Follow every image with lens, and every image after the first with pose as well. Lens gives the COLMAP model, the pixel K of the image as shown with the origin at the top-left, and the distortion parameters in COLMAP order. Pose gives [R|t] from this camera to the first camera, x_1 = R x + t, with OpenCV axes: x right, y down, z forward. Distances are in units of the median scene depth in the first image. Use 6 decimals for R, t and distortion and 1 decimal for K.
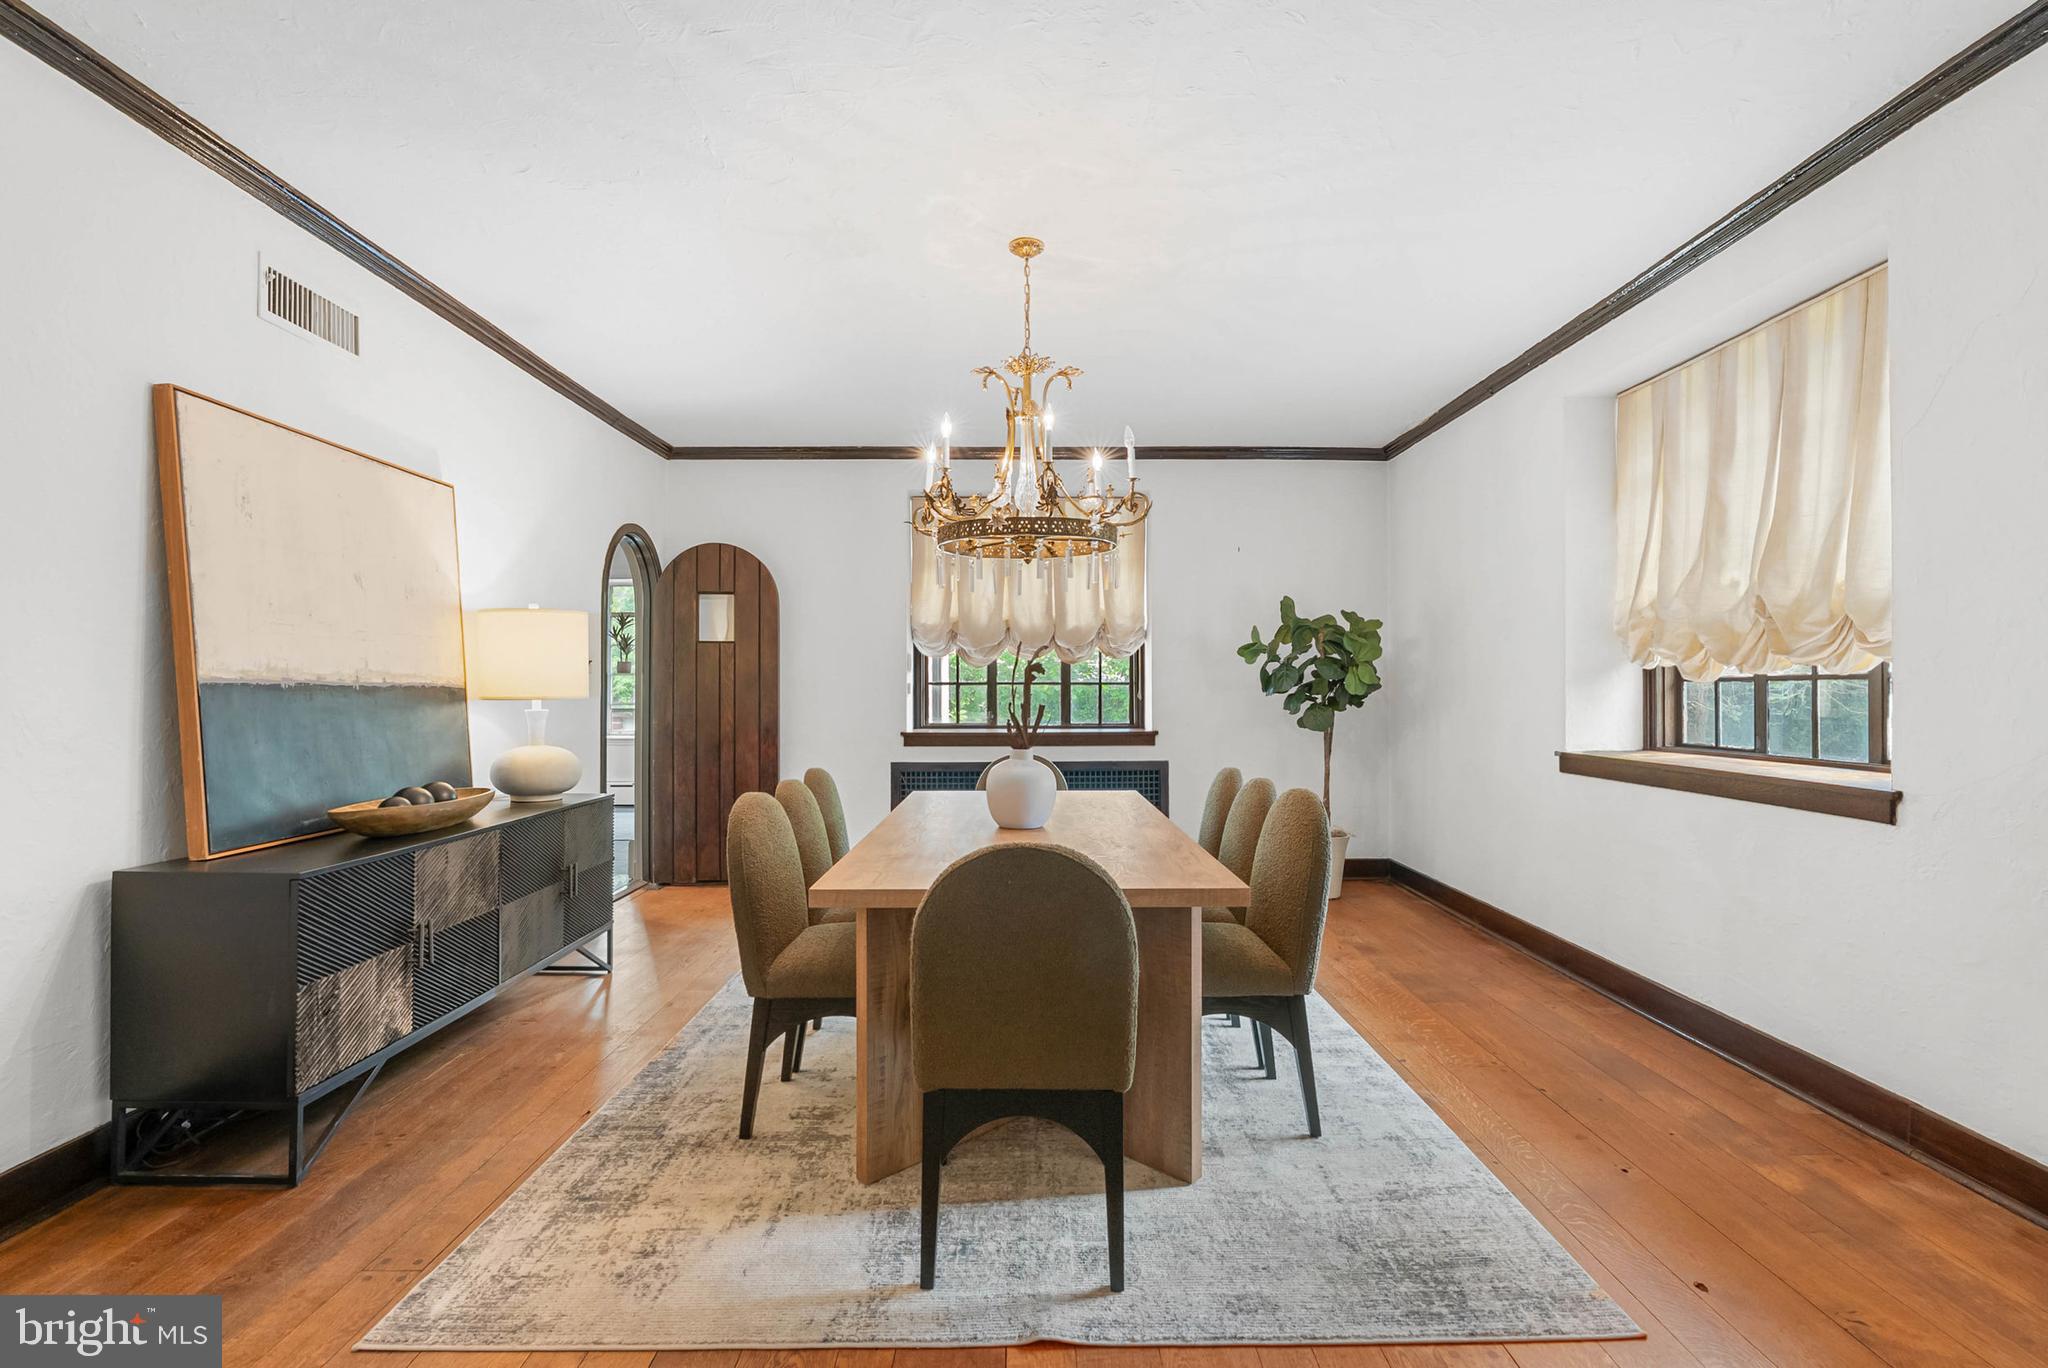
lens RADIAL K [[950.0, 0, 1030.1], [0, 950.0, 679.1], [0, 0, 1]] dist [-0.012594, 0.006071]
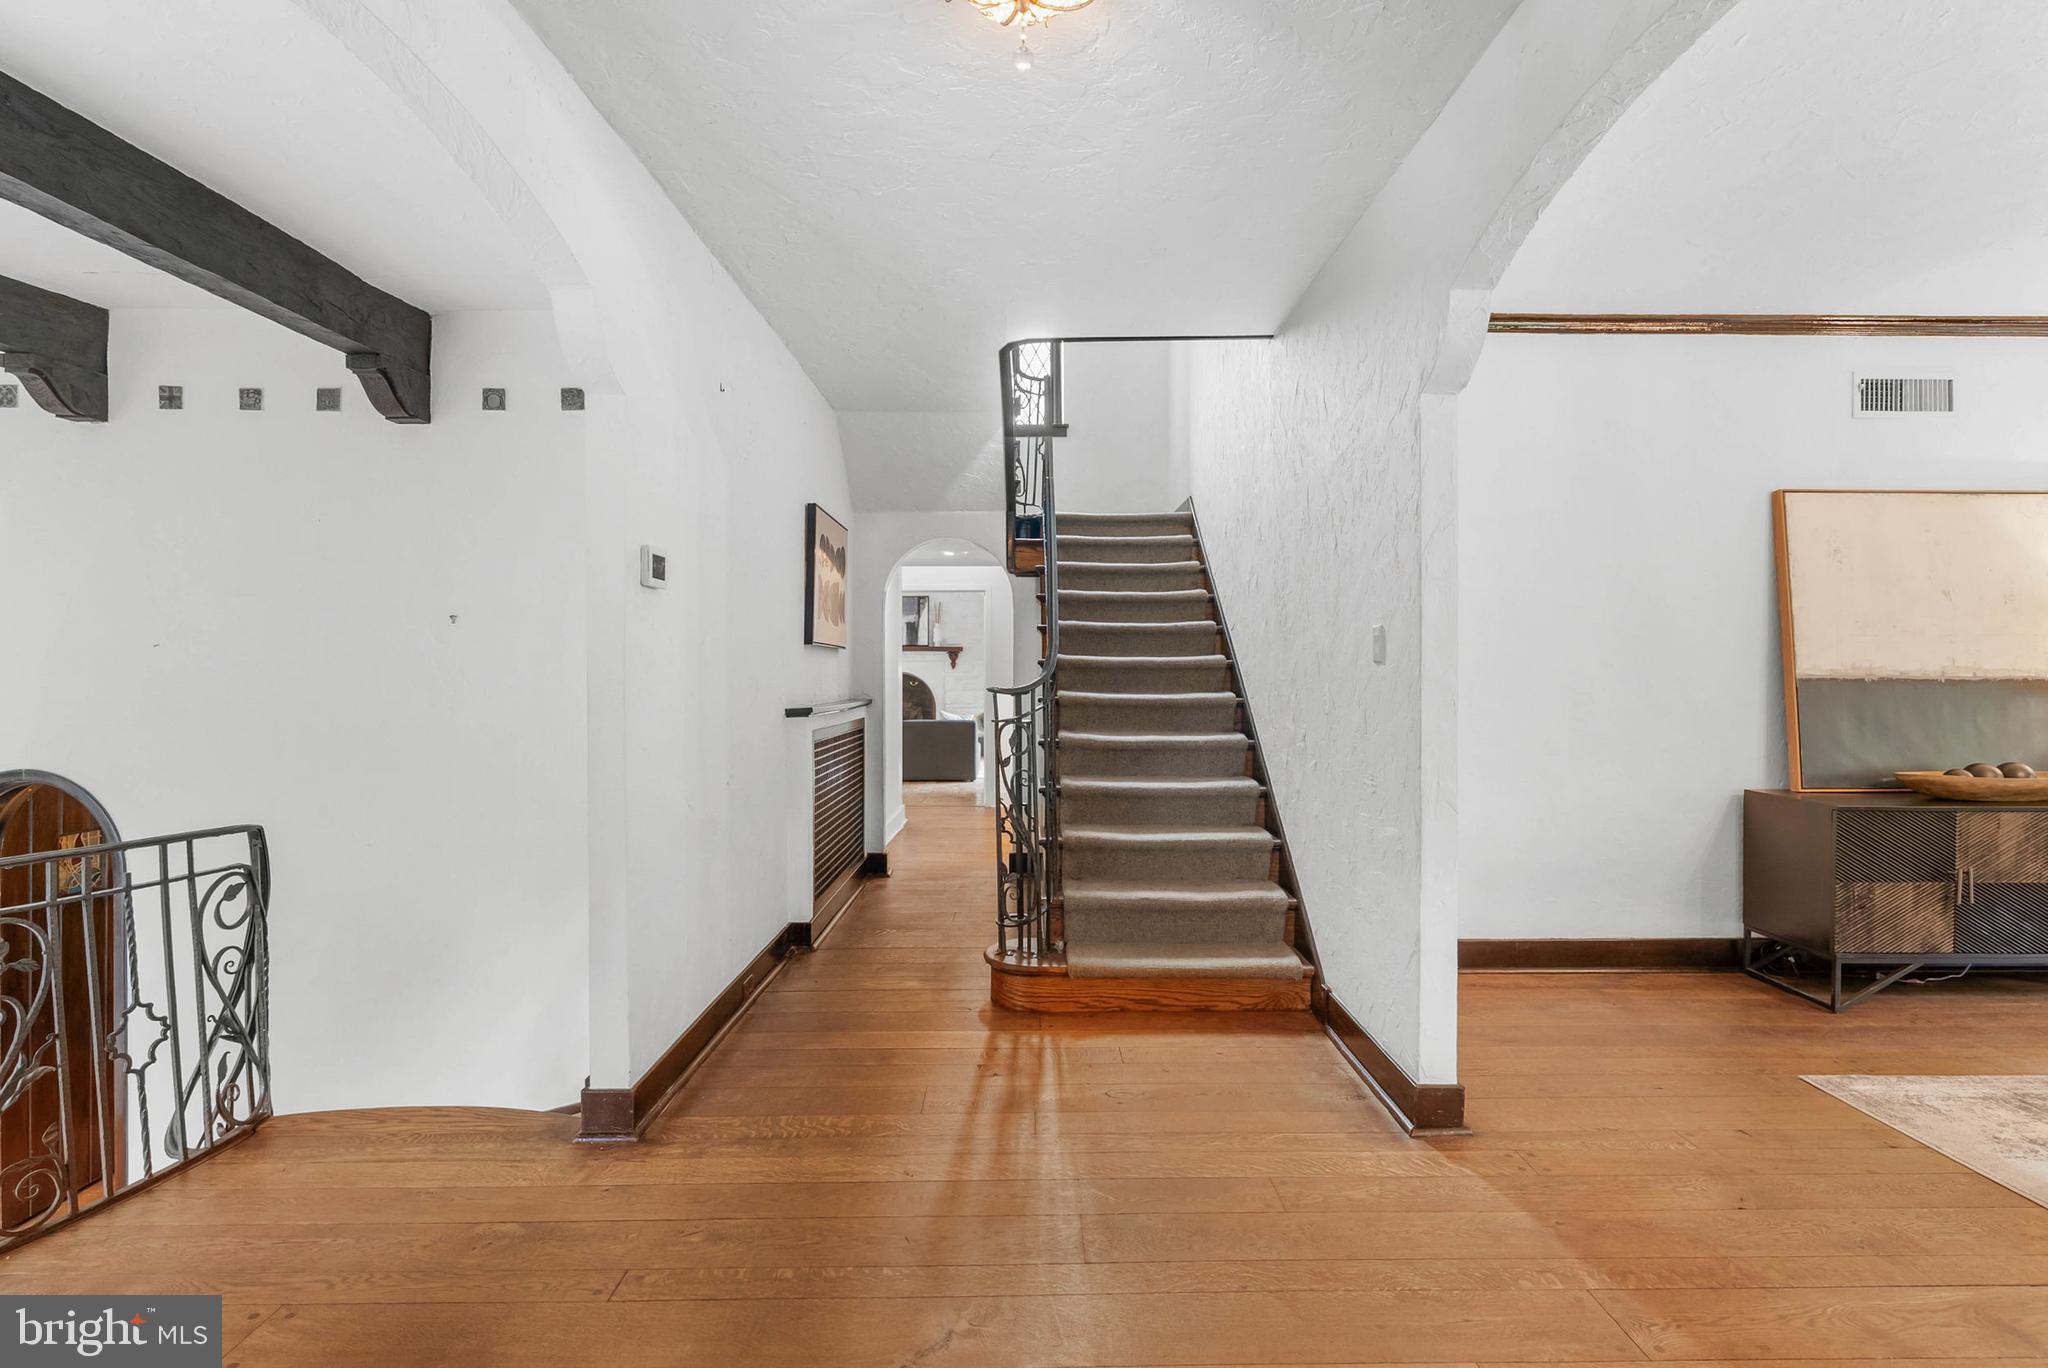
lens RADIAL K [[950.0, 0, 1027.1], [0, 950.0, 685.3], [0, 0, 1]] dist [-0.012594, 0.006071]
pose [[-0.007986, 0.019499, -0.999778, 0.603867], [0.011020, 0.999751, 0.019411, -0.024774], [0.999907, -0.010863, -0.008199, -0.225325]]
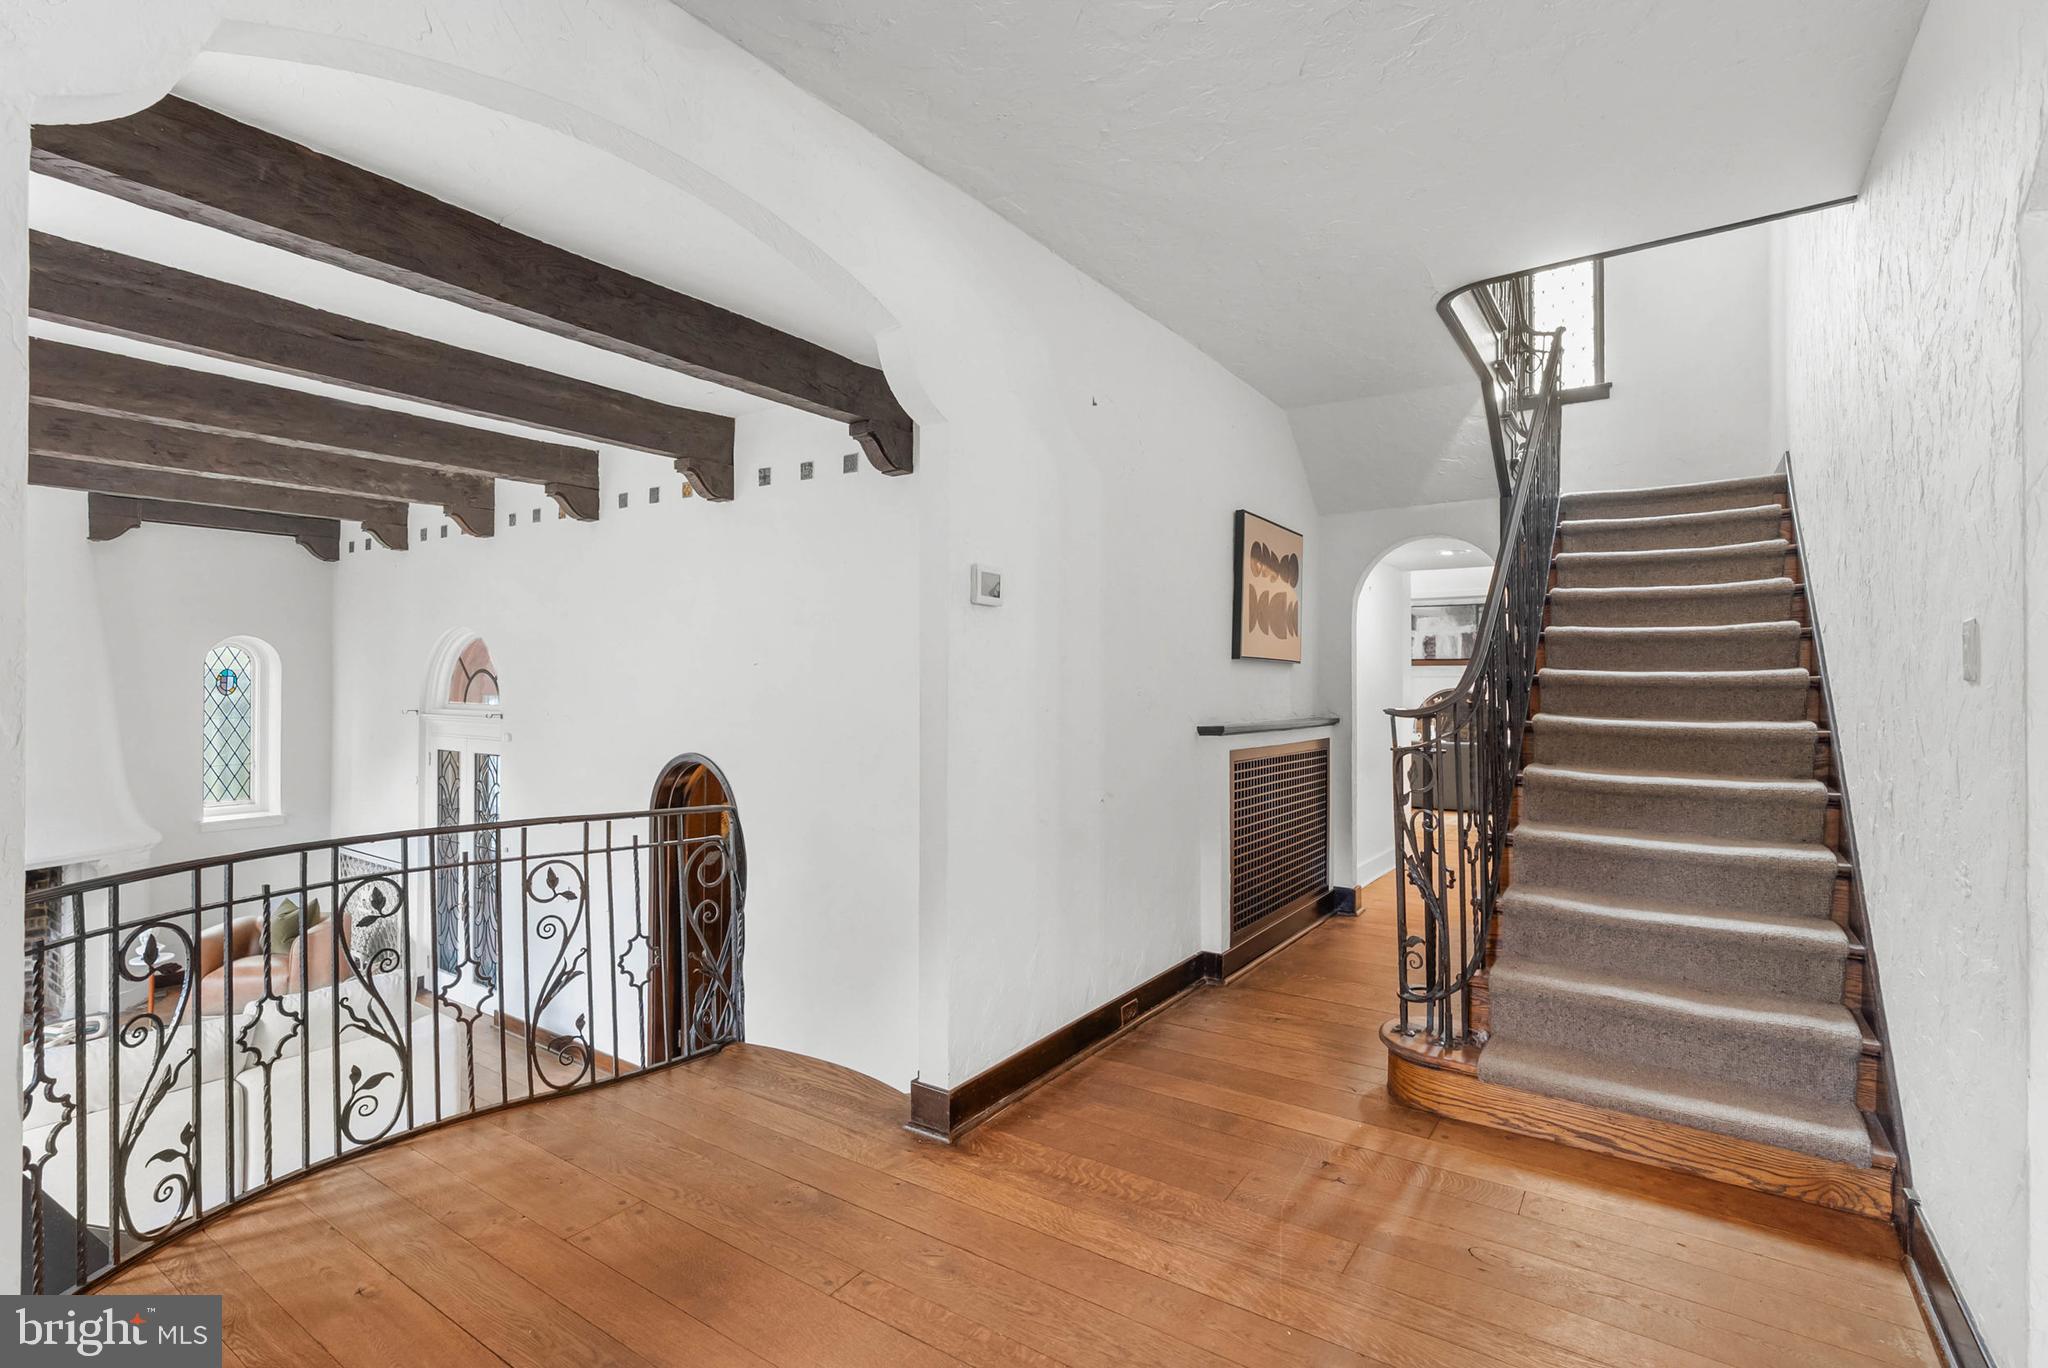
lens RADIAL K [[950.0, 0, 1033.5], [0, 950.0, 683.2], [0, 0, 1]] dist [-0.012594, 0.006071]
pose [[-0.568557, 0.000213, -0.822644, 0.425060], [0.005377, 0.999980, -0.003458, -0.024864], [0.822626, -0.006389, -0.568547, -0.003081]]
